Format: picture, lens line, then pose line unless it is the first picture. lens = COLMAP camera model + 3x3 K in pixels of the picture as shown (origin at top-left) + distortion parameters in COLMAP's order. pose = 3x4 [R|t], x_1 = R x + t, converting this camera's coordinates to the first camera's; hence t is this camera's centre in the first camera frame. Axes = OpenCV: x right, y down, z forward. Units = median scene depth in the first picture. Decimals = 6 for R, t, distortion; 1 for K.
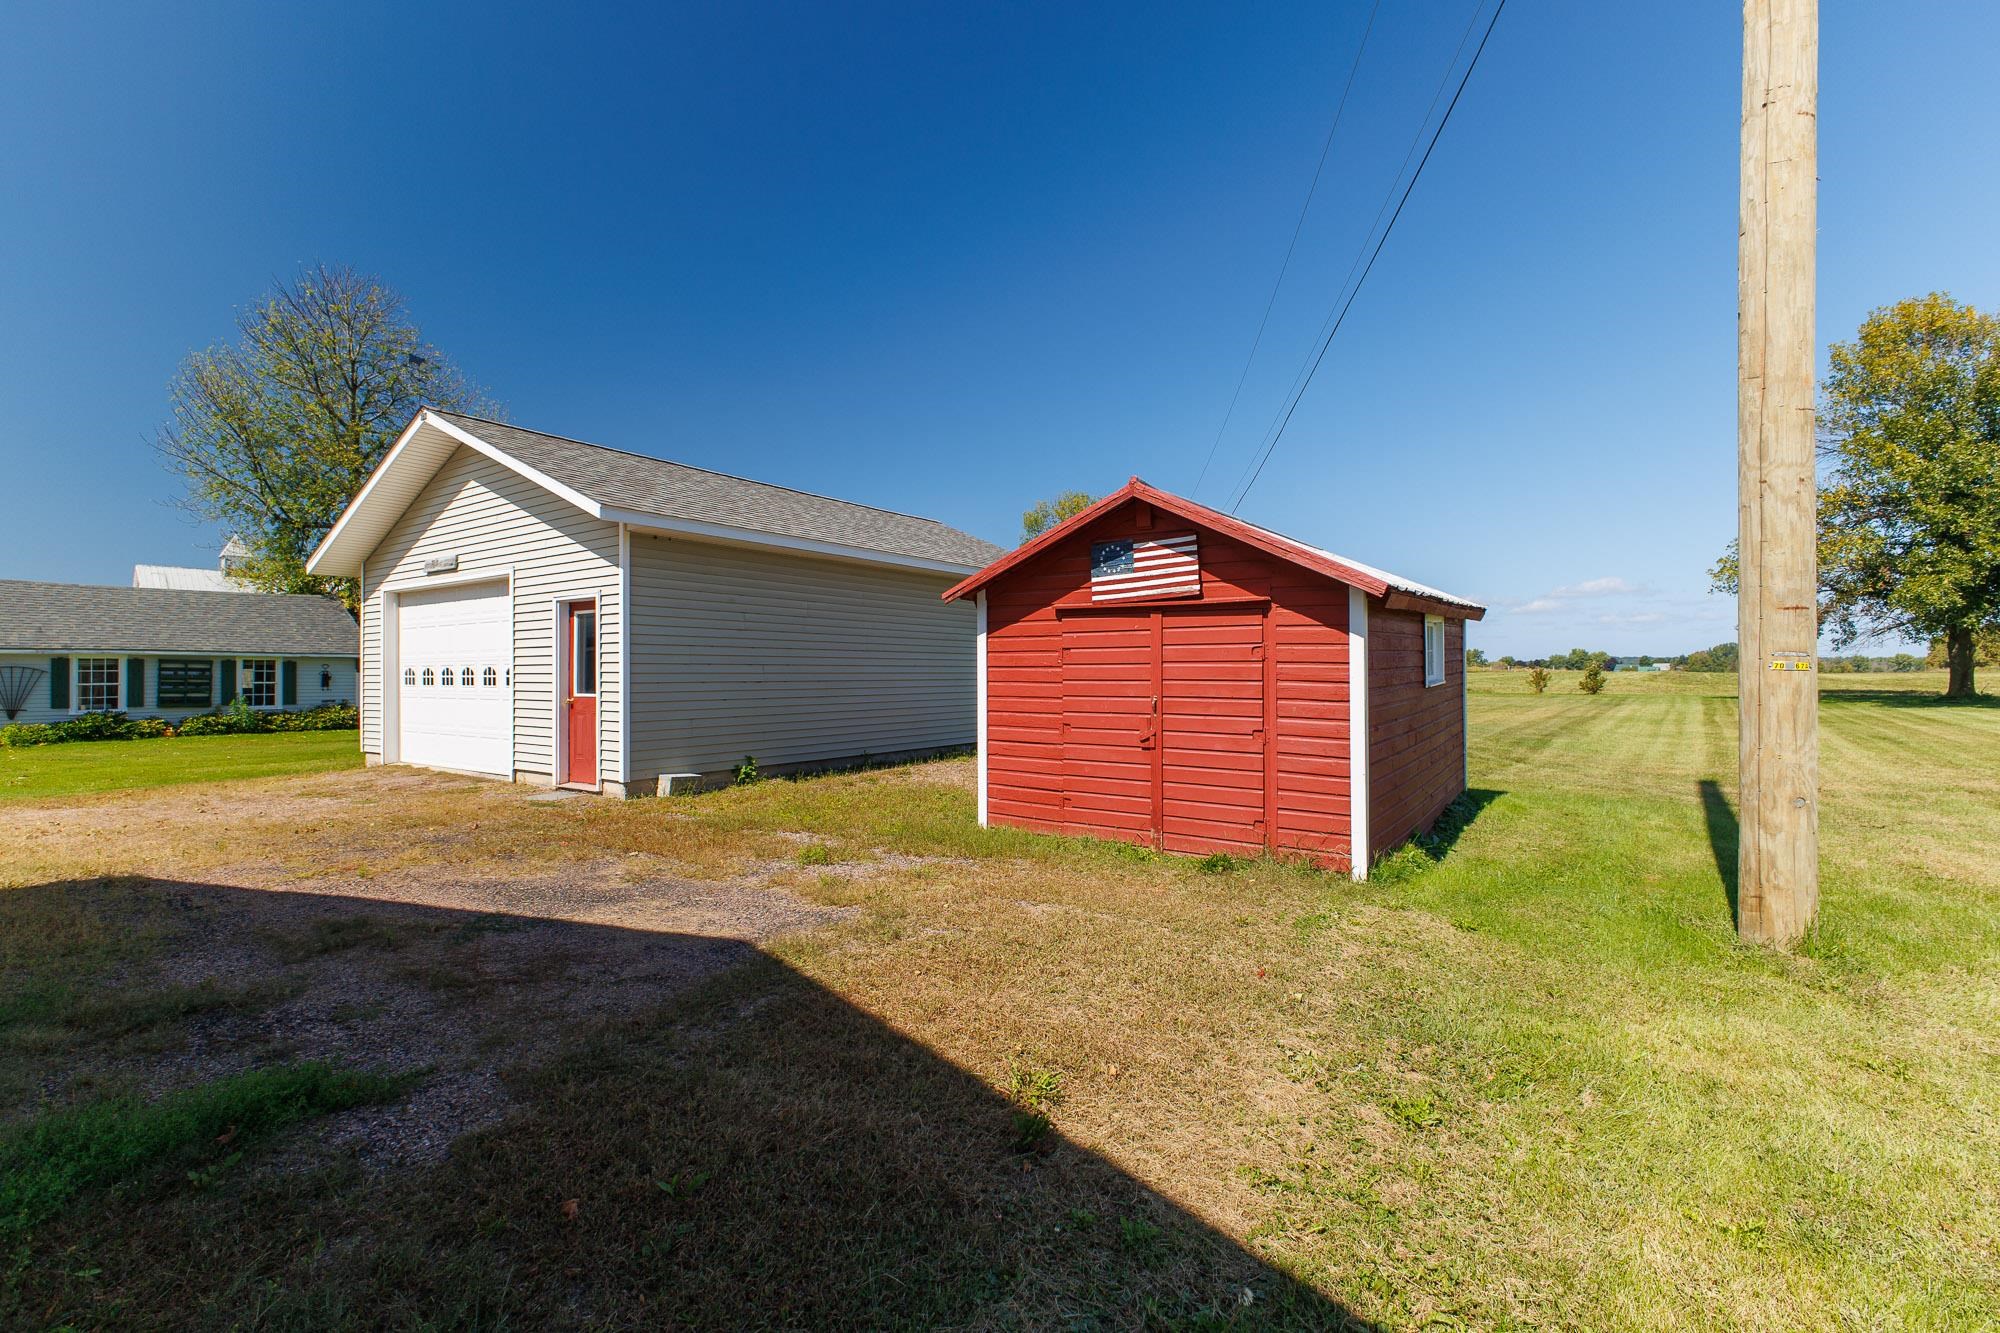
lens RADIAL K [[867.5, 0, 1000.0], [0, 867.5, 666.5], [0, 0, 1]] dist [-0.000310, -0.000035]
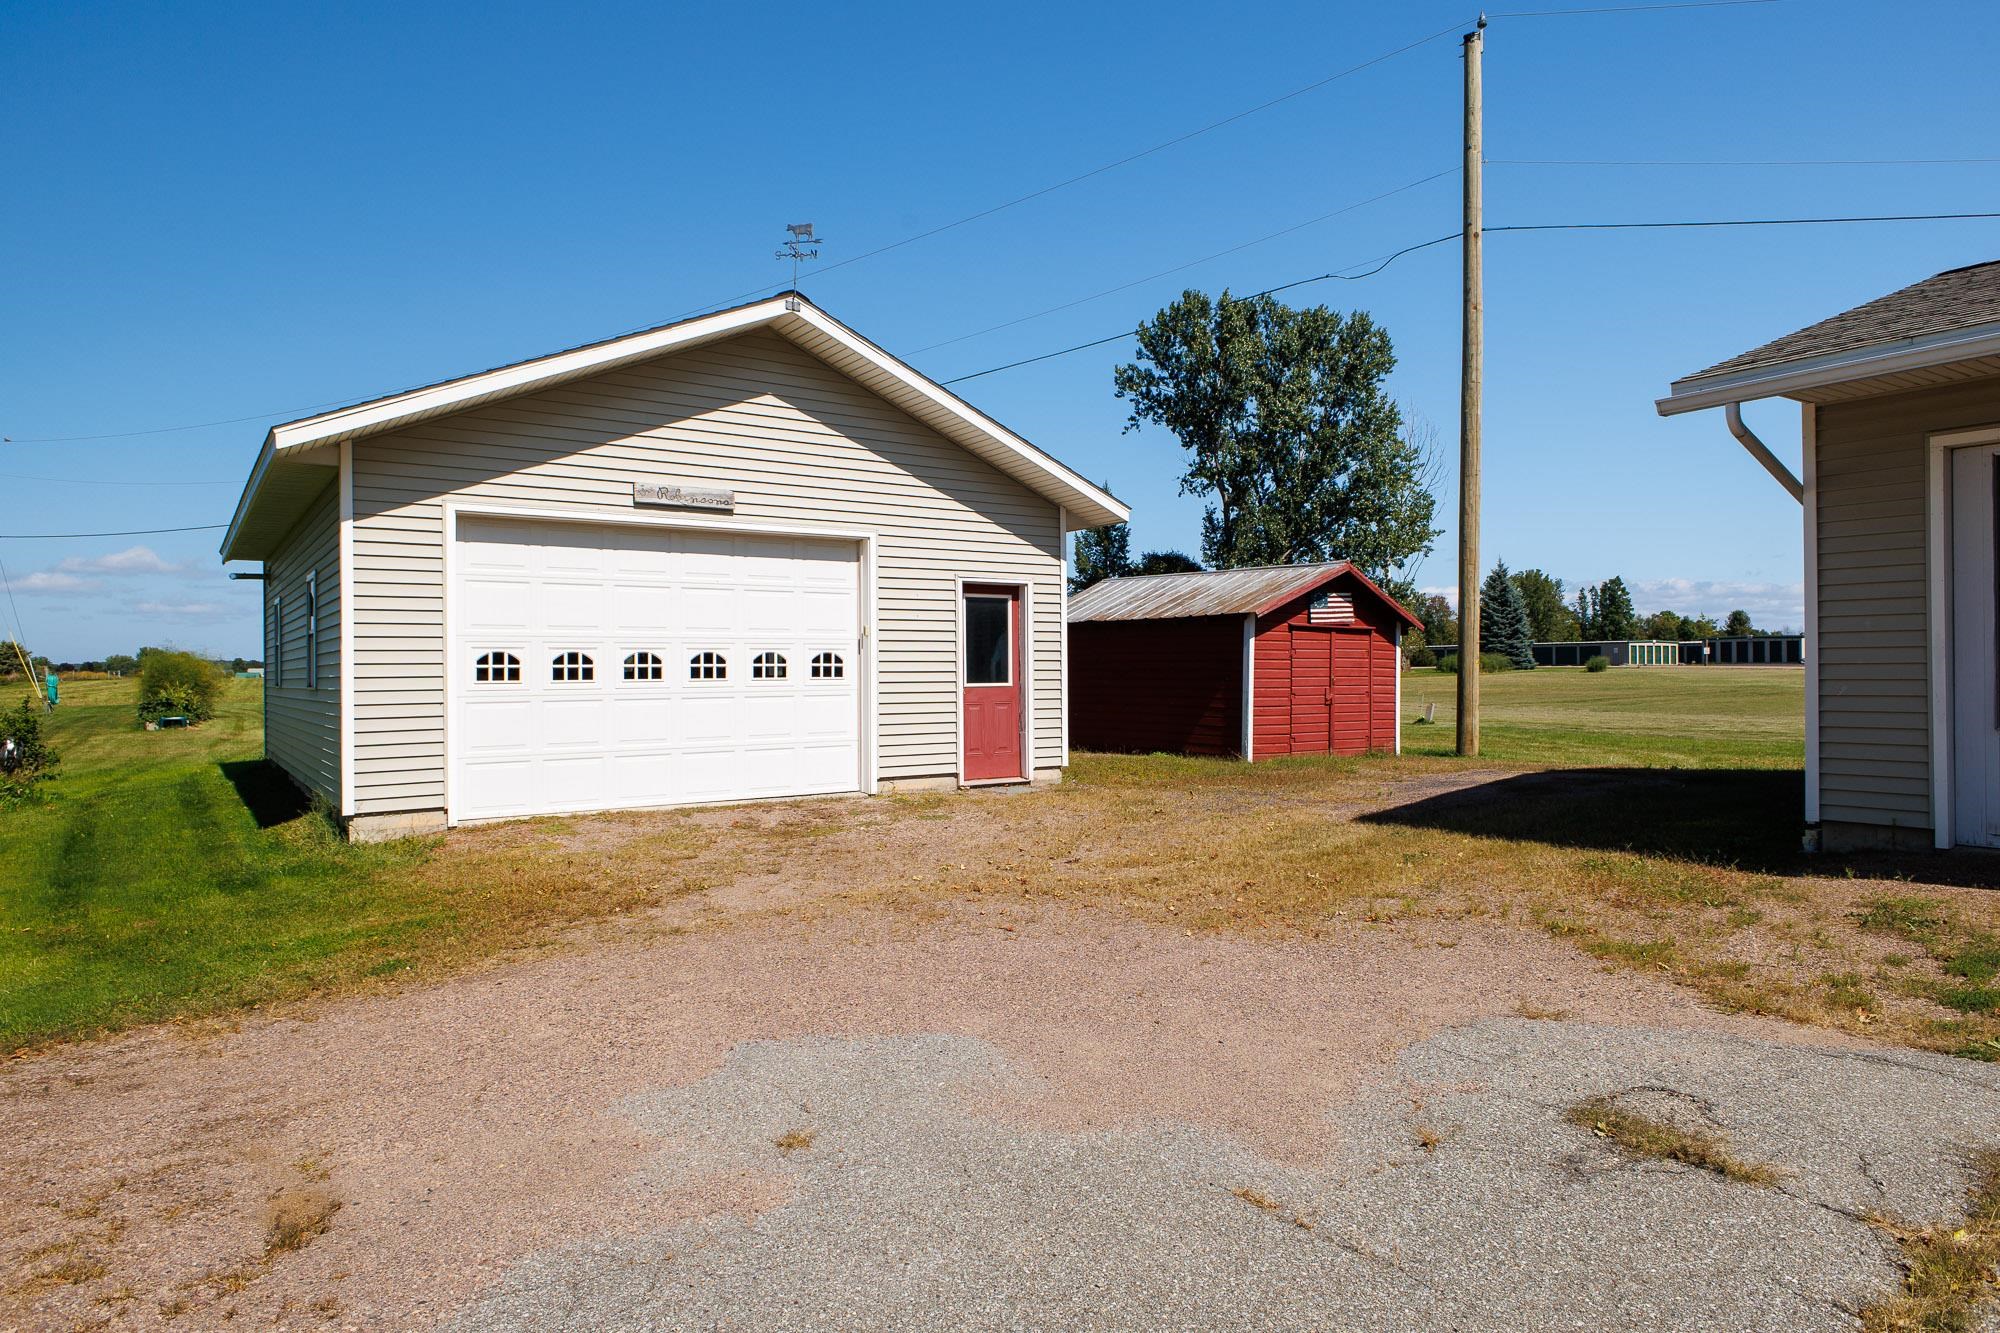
lens RADIAL K [[1195.1, 0, 1000.0], [0, 1195.1, 666.5], [0, 0, 1]] dist [0.000820, 0.000120]
pose [[0.335021, 0.006502, 0.942188, -1.679013], [-0.001208, 0.999978, -0.006471, 0.021243], [-0.942210, 0.001029, 0.335022, 0.548089]]
